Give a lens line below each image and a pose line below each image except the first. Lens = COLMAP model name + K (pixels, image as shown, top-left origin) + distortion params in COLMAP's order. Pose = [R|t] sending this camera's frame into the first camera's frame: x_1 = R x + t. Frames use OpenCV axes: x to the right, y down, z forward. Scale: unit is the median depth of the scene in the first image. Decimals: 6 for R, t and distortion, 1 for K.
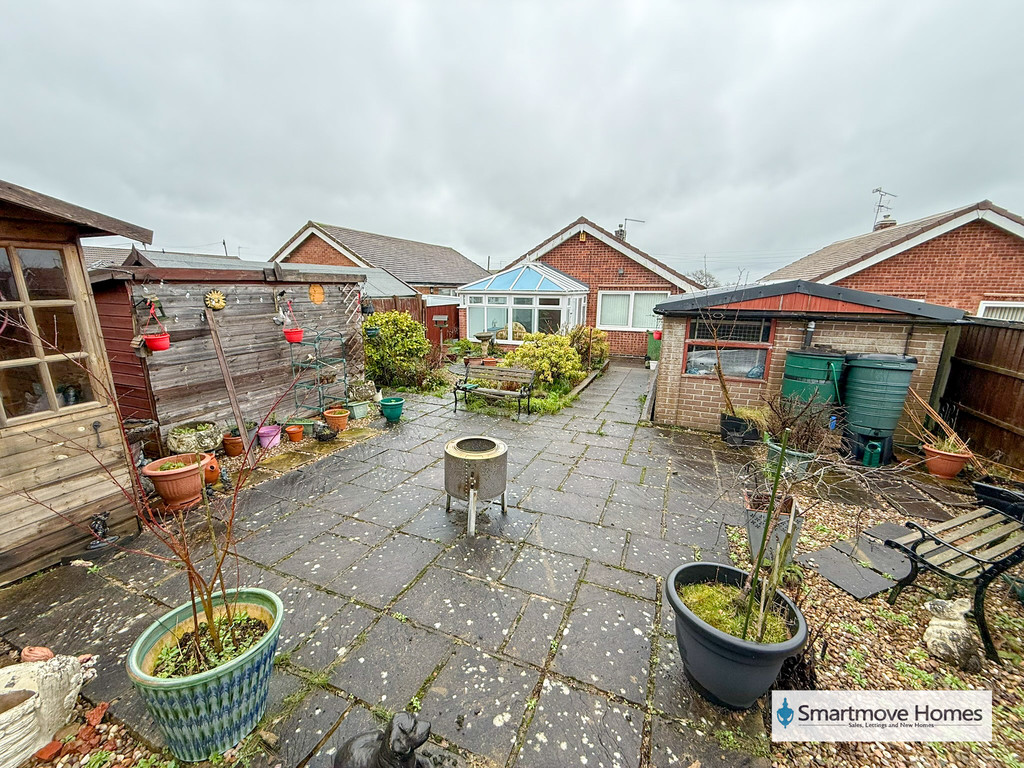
lens RADIAL K [[409.5, 0, 507.9], [0, 409.5, 385.1], [0, 0, 1]] dist [0.000235, -0.000195]
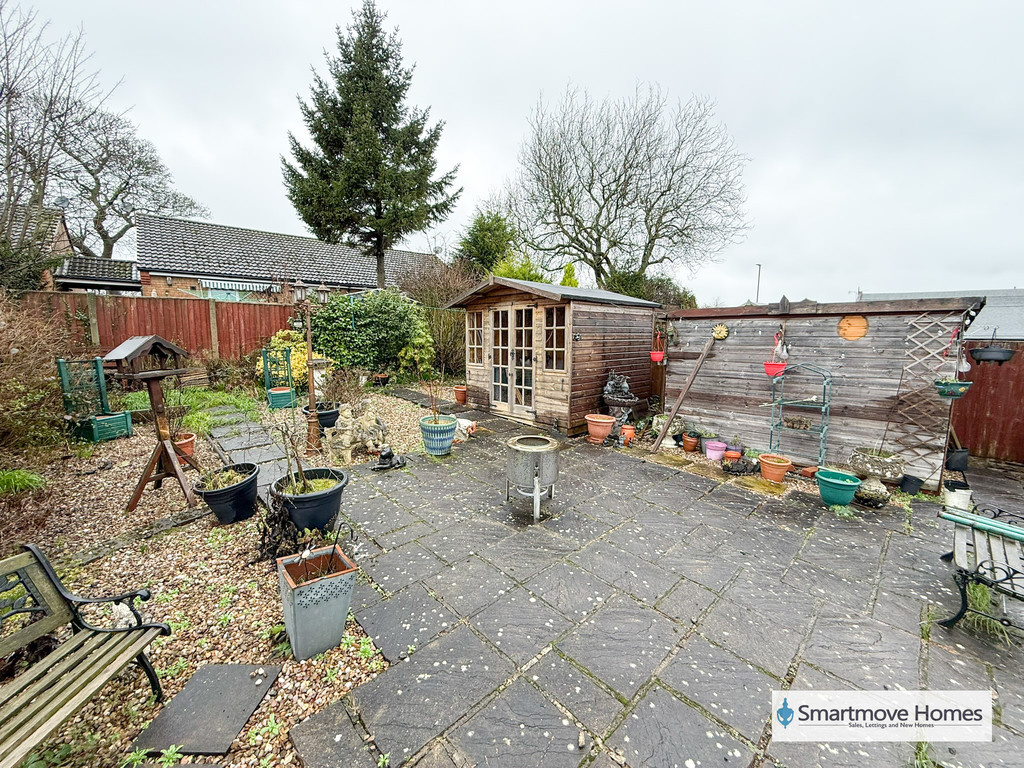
lens RADIAL K [[409.5, 0, 507.9], [0, 409.5, 385.1], [0, 0, 1]] dist [0.000235, -0.000195]
pose [[-0.401452, 0.106289, -0.909692, 0.680787], [-0.220492, 0.952815, 0.208632, -0.162236], [0.888943, 0.284335, -0.359073, 0.875930]]
